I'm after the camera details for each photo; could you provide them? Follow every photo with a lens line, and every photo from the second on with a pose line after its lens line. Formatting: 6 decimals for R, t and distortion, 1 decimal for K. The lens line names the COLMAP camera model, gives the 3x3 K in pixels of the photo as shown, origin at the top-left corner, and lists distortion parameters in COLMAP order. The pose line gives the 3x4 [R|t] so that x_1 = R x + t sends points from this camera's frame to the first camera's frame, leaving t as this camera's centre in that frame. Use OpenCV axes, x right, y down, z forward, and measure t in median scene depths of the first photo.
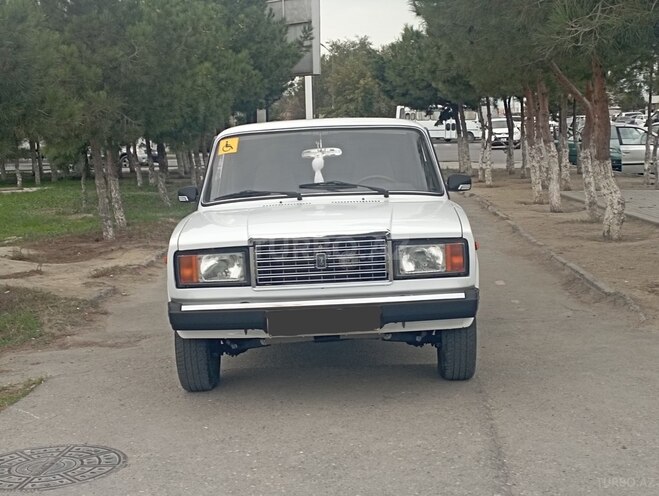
lens RADIAL K [[1095.9, 0, 329.5], [0, 1095.9, 248.0], [0, 0, 1]] dist [0.090440, 0.000398]
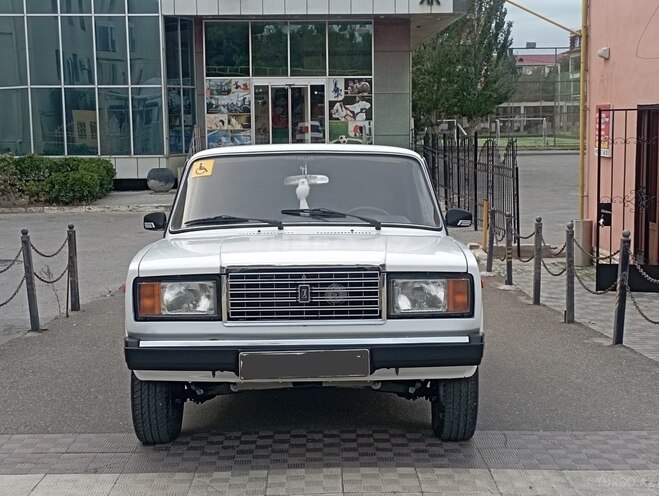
lens RADIAL K [[1095.9, 0, 329.5], [0, 1095.9, 248.0], [0, 0, 1]] dist [0.090440, 0.000398]
pose [[0.999195, 0.033466, 0.022141, -0.007927], [-0.032126, 0.997779, -0.058351, 0.025053], [-0.024045, 0.057592, 0.998051, 0.132729]]
